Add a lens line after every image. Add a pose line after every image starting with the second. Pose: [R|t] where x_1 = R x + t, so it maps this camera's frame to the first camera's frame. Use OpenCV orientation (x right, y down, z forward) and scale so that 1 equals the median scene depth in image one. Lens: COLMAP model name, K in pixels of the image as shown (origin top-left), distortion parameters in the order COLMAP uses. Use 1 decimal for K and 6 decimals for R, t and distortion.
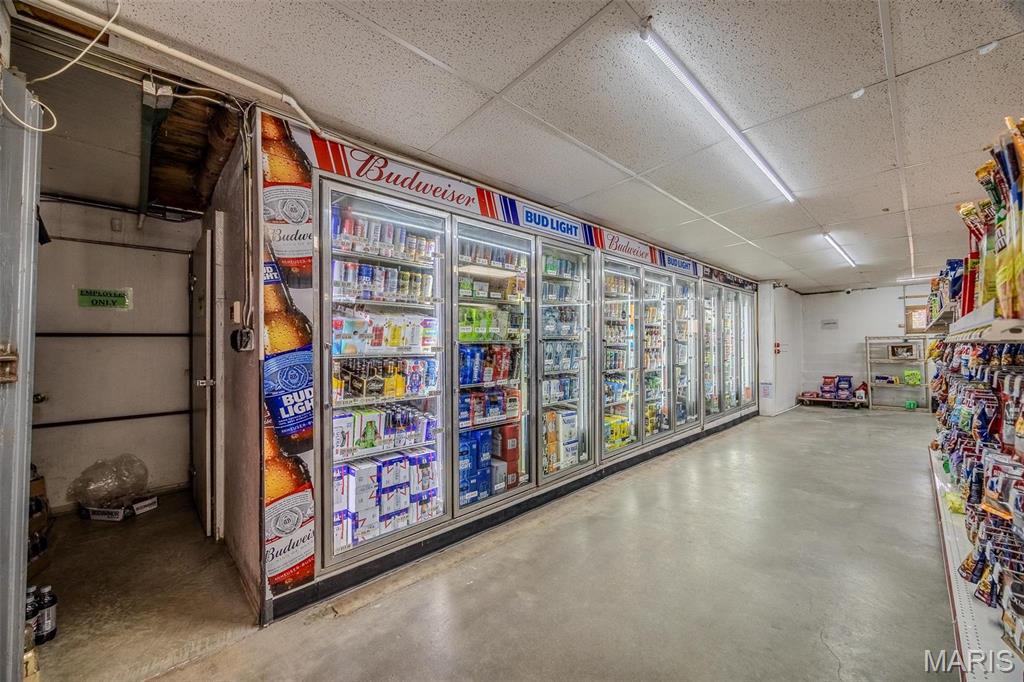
lens RADIAL K [[383.5, 0, 512.0], [0, 383.5, 341.0], [0, 0, 1]] dist [-0.001969, 0.000127]
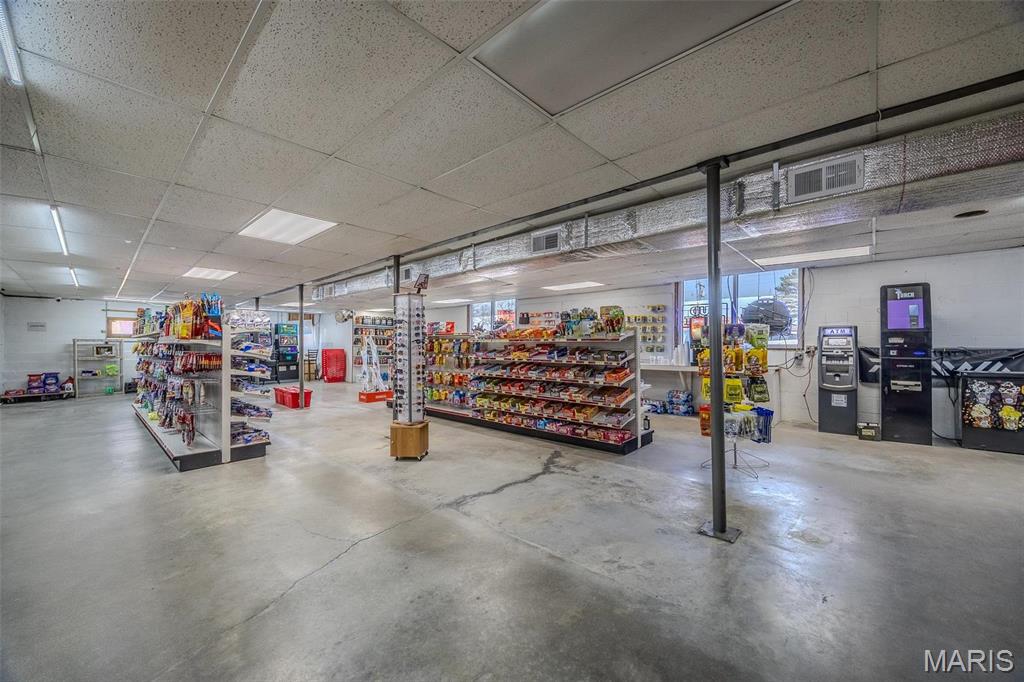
lens RADIAL K [[383.5, 0, 512.0], [0, 383.5, 341.0], [0, 0, 1]] dist [-0.001969, 0.000127]
pose [[-0.078262, 0.019251, 0.996747, -0.789260], [-0.012809, 0.999712, -0.020314, 0.003742], [-0.996851, -0.014357, -0.077993, -0.581949]]
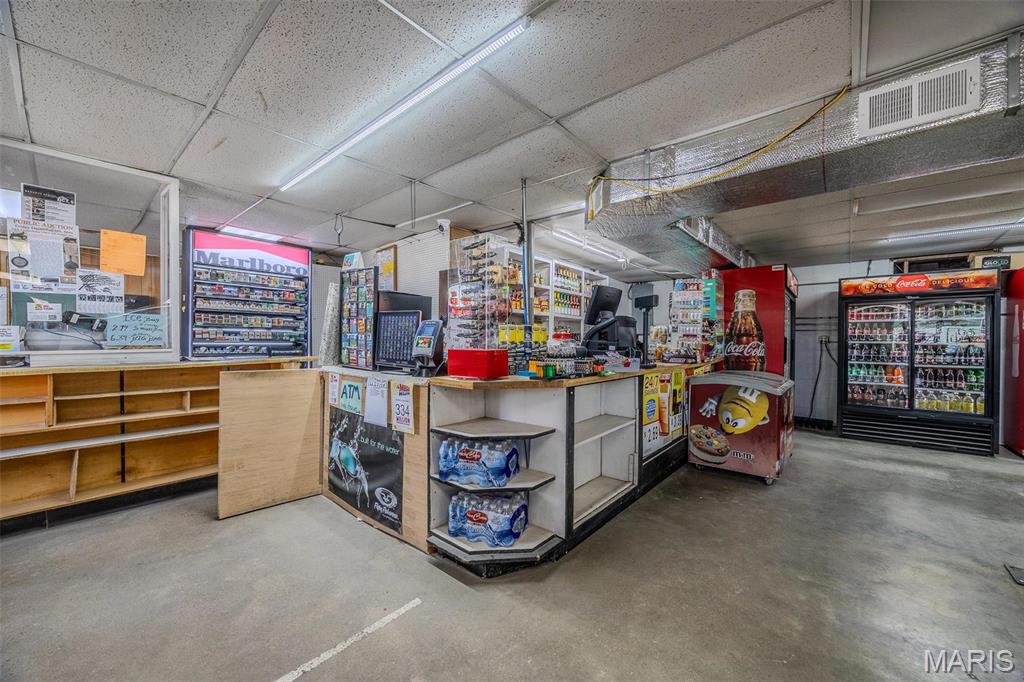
lens RADIAL K [[383.5, 0, 512.0], [0, 383.5, 341.0], [0, 0, 1]] dist [-0.001969, 0.000127]
pose [[0.118302, 0.014672, -0.992869, 0.251304], [0.007889, 0.999845, 0.015715, -0.017245], [0.992946, -0.009691, 0.118168, -1.740077]]
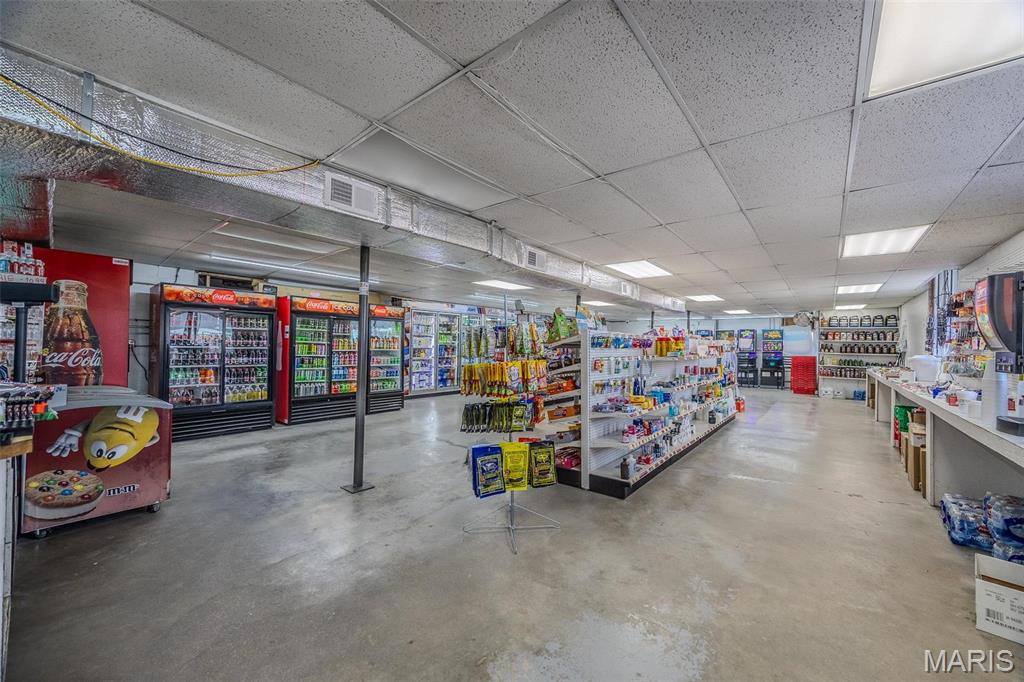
lens RADIAL K [[383.5, 0, 512.0], [0, 383.5, 341.0], [0, 0, 1]] dist [-0.001969, 0.000127]
pose [[0.992047, 0.023993, 0.123563, 0.074945], [-0.024136, 0.999709, -0.000335, -0.034057], [-0.123535, -0.002650, 0.992337, -1.916804]]
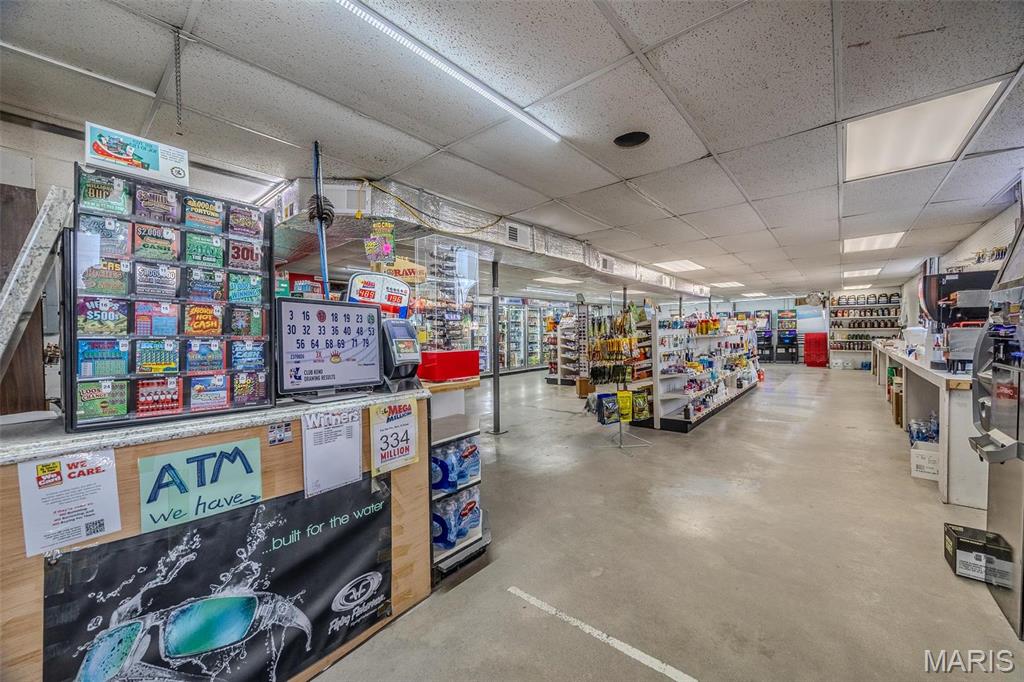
lens RADIAL K [[383.5, 0, 512.0], [0, 383.5, 341.0], [0, 0, 1]] dist [-0.001969, 0.000127]
pose [[0.994720, -0.012577, 0.101848, -0.239311], [0.009503, 0.999486, 0.030609, -0.026080], [-0.102180, -0.029480, 0.994329, -2.252483]]
